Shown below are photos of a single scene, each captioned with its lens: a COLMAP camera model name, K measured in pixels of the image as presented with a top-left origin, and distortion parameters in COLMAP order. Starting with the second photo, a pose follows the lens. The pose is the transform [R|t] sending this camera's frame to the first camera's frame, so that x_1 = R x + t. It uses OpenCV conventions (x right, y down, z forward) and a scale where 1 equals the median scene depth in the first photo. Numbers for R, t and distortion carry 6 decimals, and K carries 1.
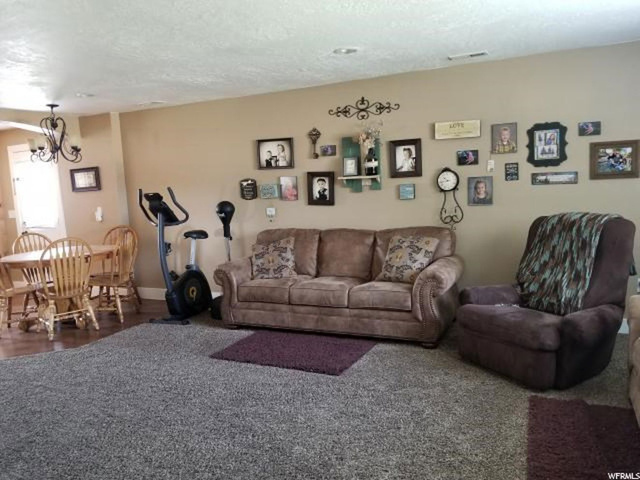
lens RADIAL K [[498.6, 0, 316.5], [0, 498.6, 235.9], [0, 0, 1]] dist [0.081459, -0.156435]
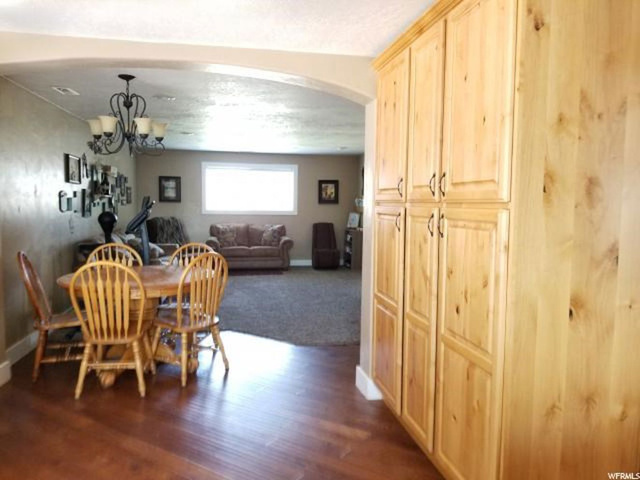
lens RADIAL K [[496.9, 0, 320.0], [0, 496.9, 240.0], [0, 0, 1]] dist [0.093435, -0.133385]
pose [[-0.578877, -0.020520, 0.815157, -1.381359], [0.108888, 0.988785, 0.102216, -0.073294], [-0.808112, 0.147931, -0.570150, 1.306608]]
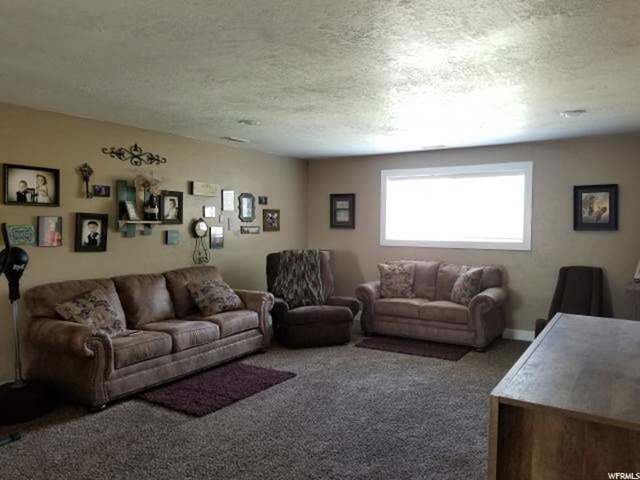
lens RADIAL K [[496.9, 0, 320.0], [0, 496.9, 240.0], [0, 0, 1]] dist [0.093435, -0.133385]
pose [[0.123179, 0.014840, 0.992273, -0.853303], [0.102916, 0.994306, -0.027647, -0.017060], [-0.987033, 0.105527, 0.120950, 0.520985]]
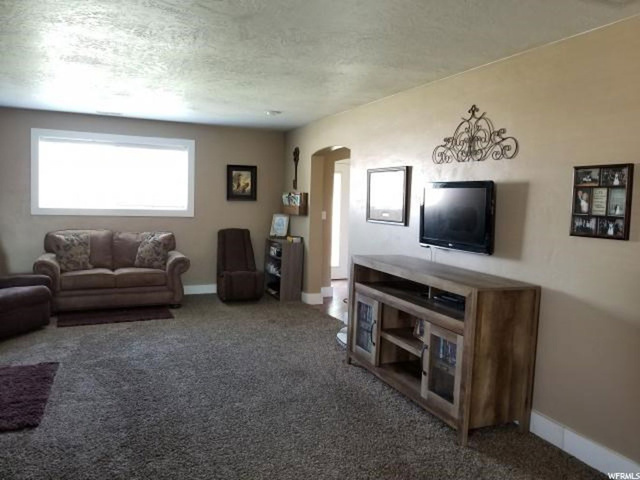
lens RADIAL K [[498.6, 0, 316.5], [0, 498.6, 235.9], [0, 0, 1]] dist [0.081459, -0.156435]
pose [[-0.749459, -0.021337, 0.661707, -0.786219], [0.083283, 0.988502, 0.126202, -0.068062], [-0.656792, 0.149692, -0.739065, 0.980825]]
